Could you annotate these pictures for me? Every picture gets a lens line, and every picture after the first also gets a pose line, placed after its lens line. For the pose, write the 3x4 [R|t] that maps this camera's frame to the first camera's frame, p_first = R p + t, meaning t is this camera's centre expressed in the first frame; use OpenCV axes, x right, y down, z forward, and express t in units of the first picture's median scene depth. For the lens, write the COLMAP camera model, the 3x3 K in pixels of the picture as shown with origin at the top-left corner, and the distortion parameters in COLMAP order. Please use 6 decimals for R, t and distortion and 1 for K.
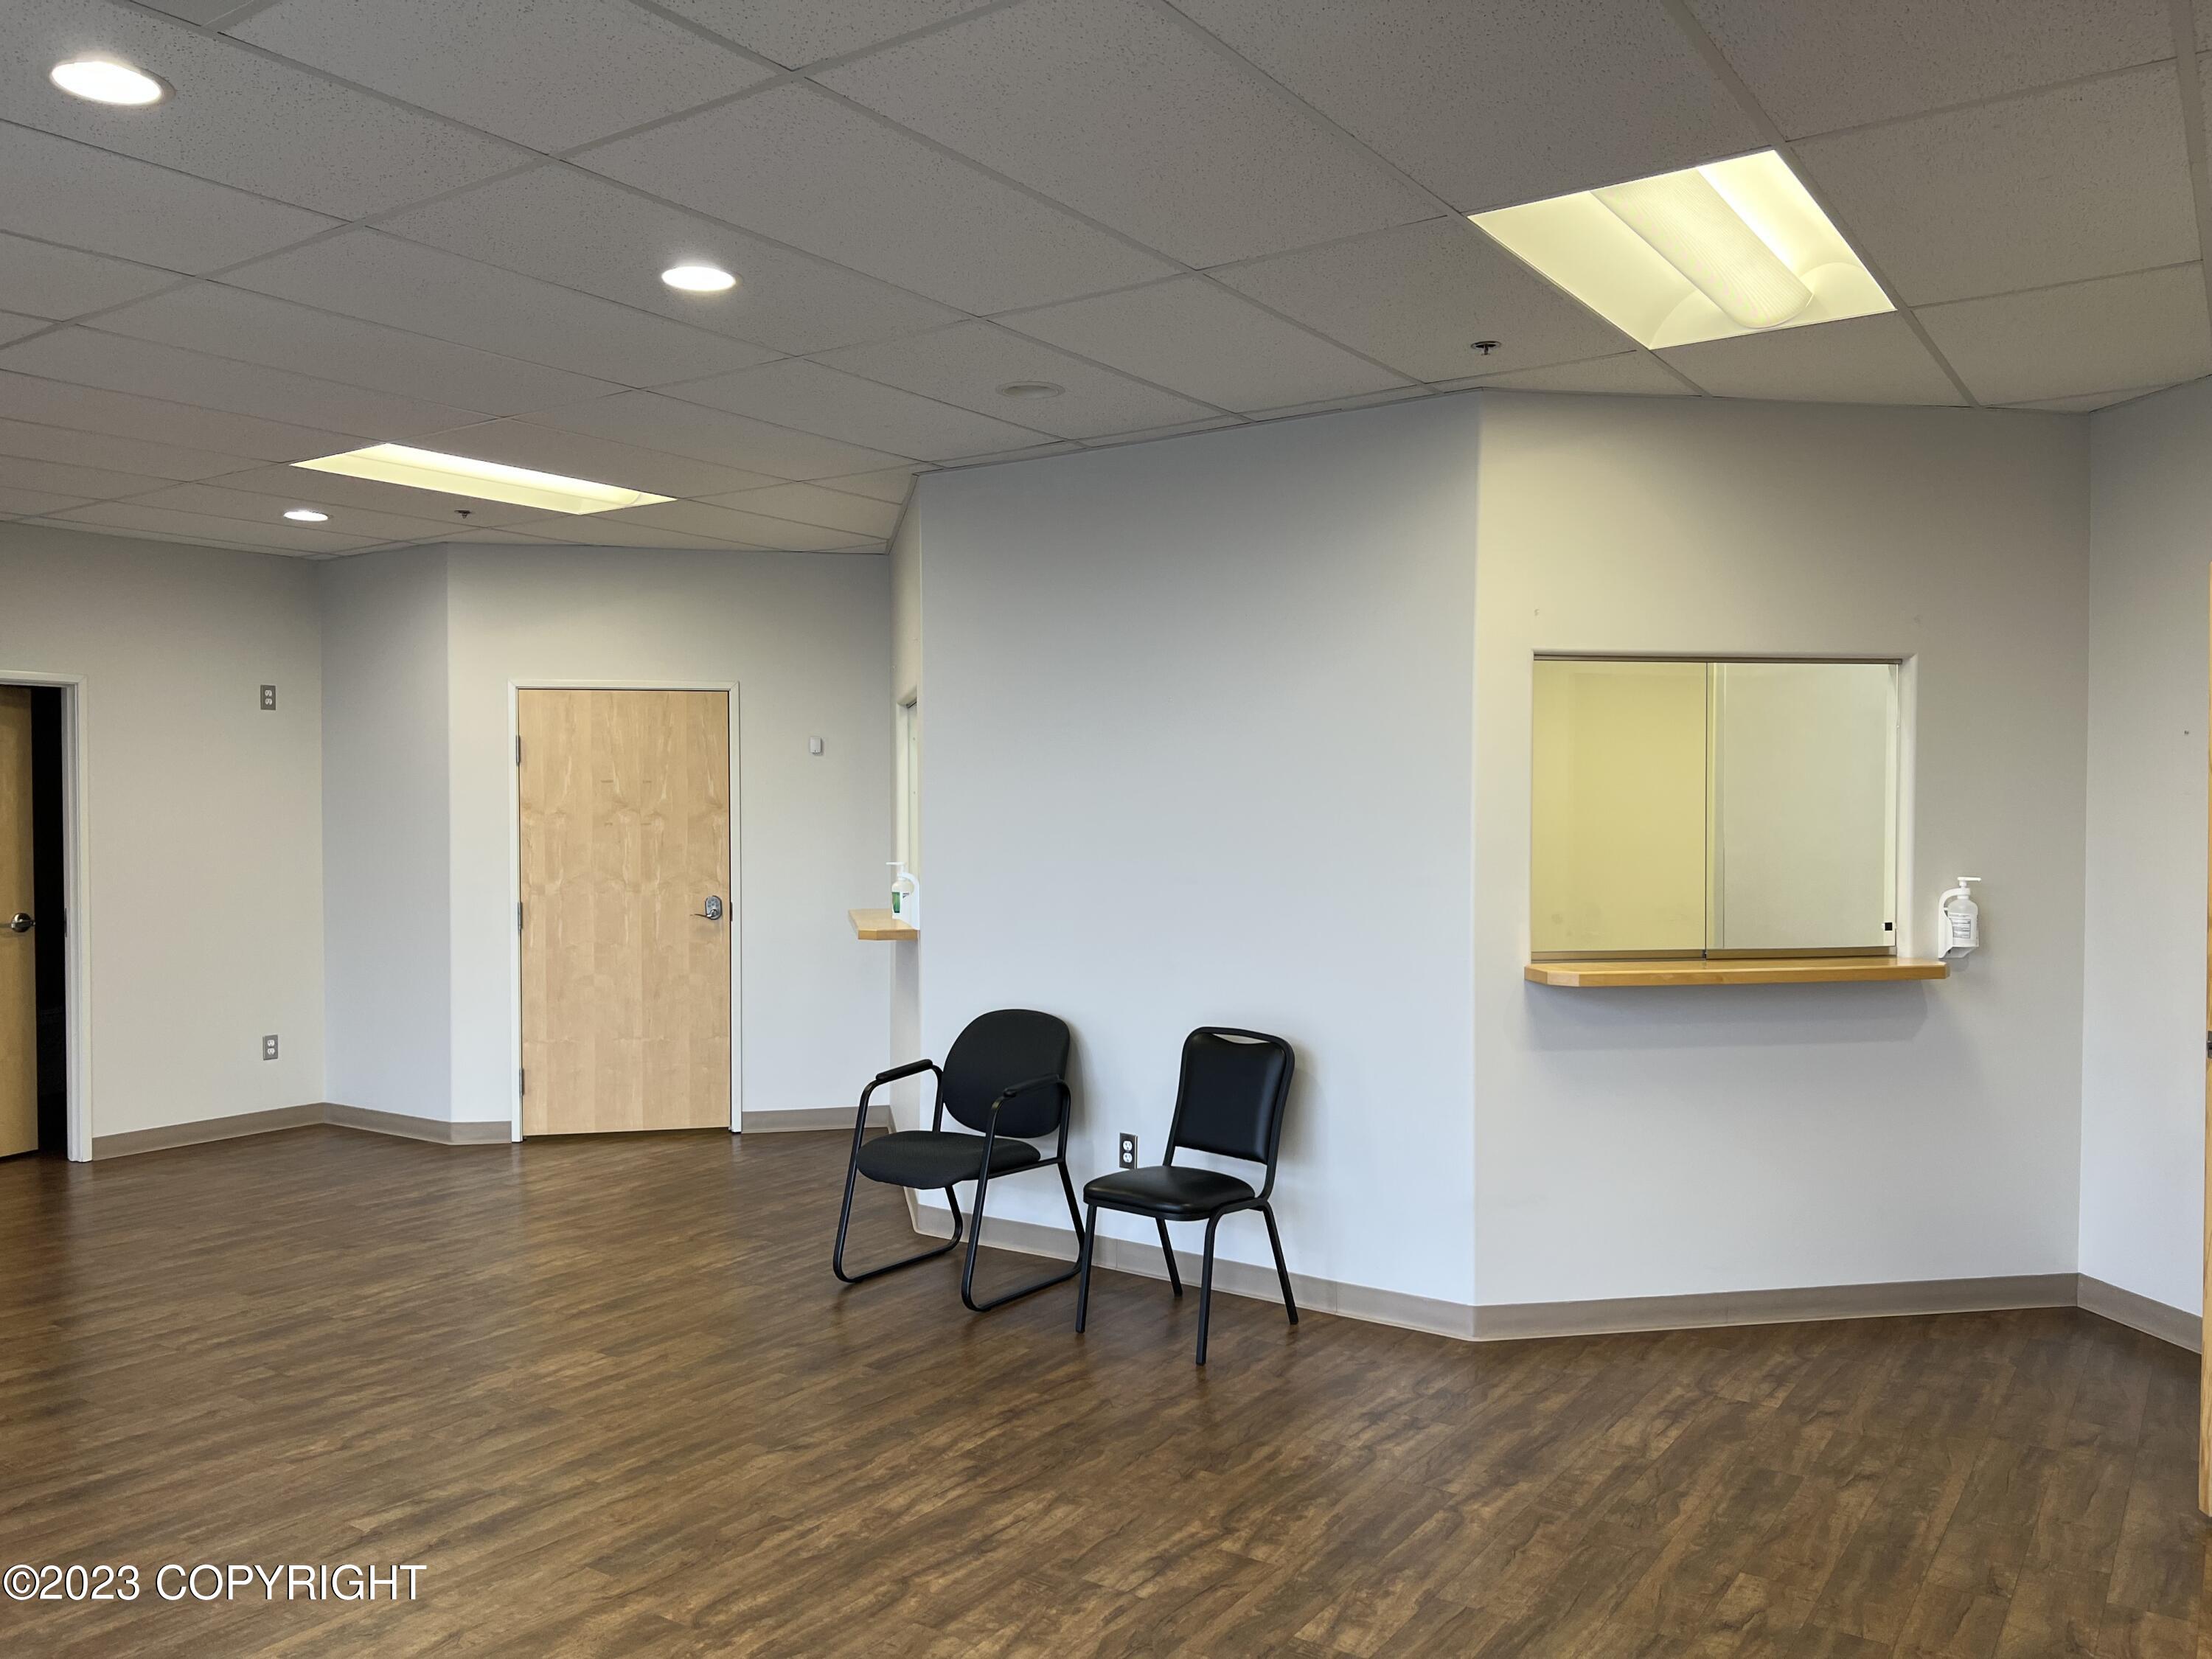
lens RADIAL K [[1668.1, 0, 1116.1], [0, 1668.1, 838.0], [0, 0, 1]] dist [0.026891, -0.001542]
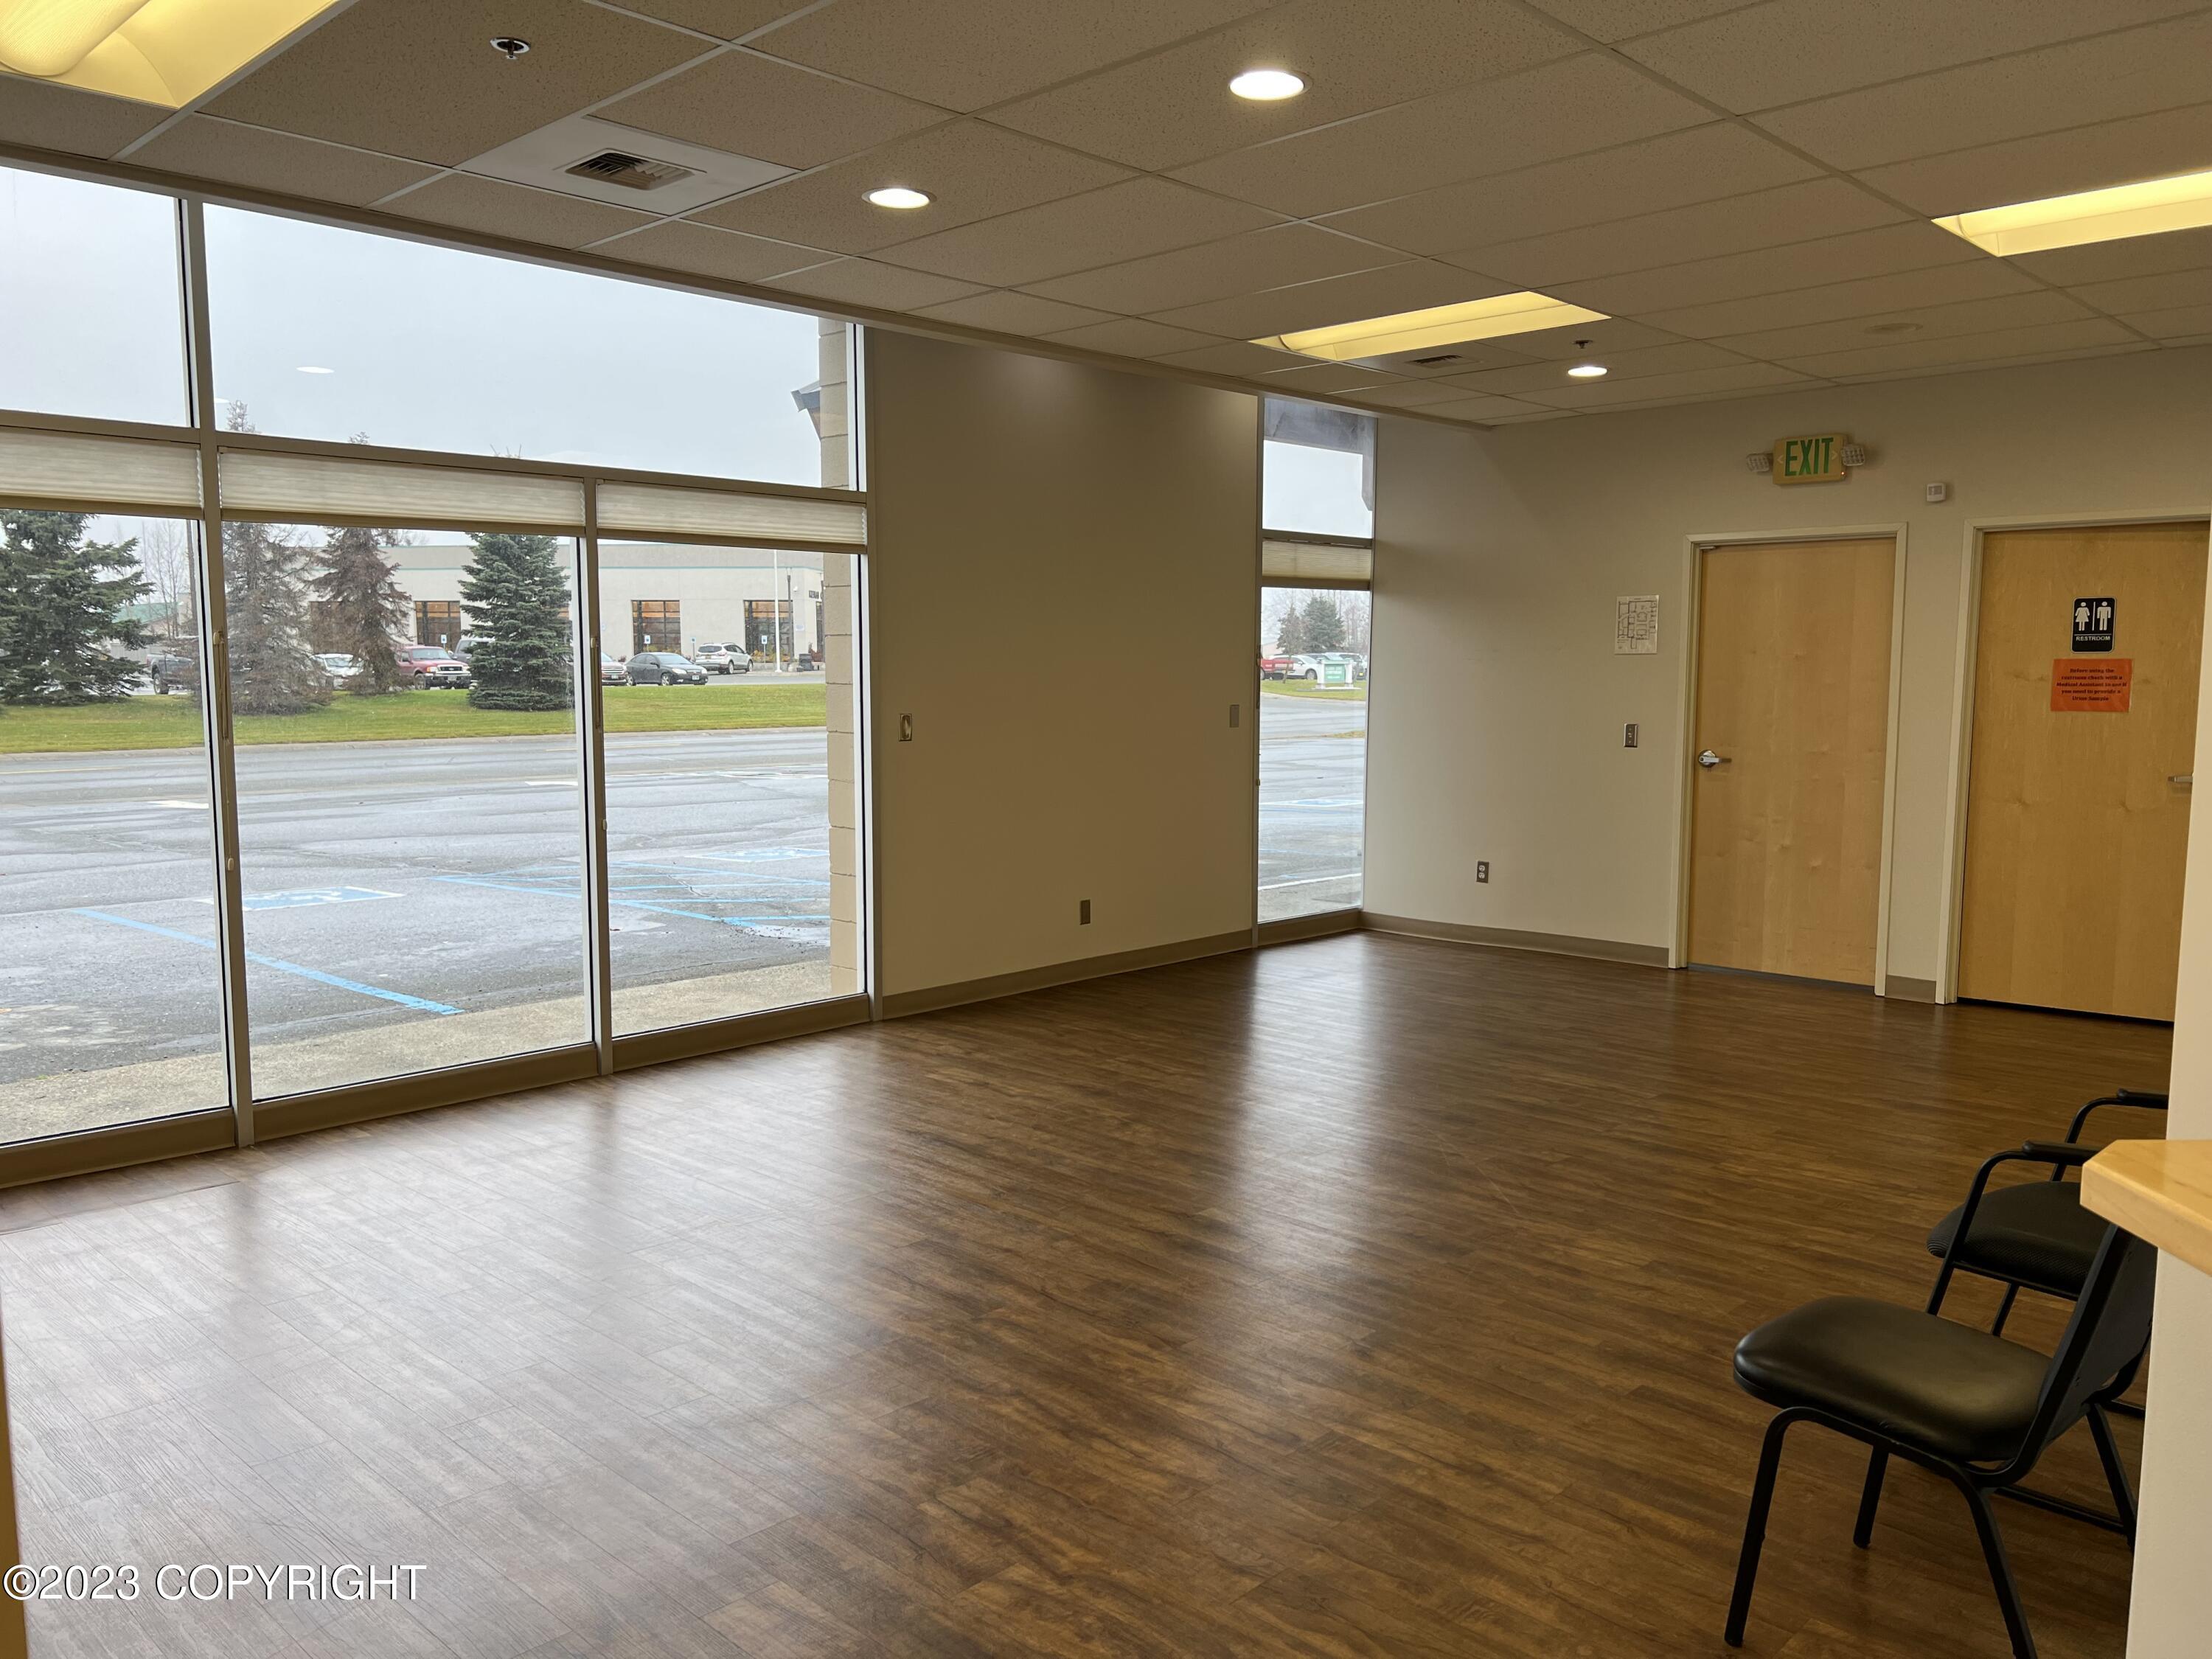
lens RADIAL K [[1668.1, 0, 1116.1], [0, 1668.1, 838.0], [0, 0, 1]] dist [0.026891, -0.001542]
pose [[-0.164081, 0.102884, -0.981067, 0.648398], [-0.022140, 0.993912, 0.107934, -0.008363], [0.986198, 0.039431, -0.160804, 0.935277]]
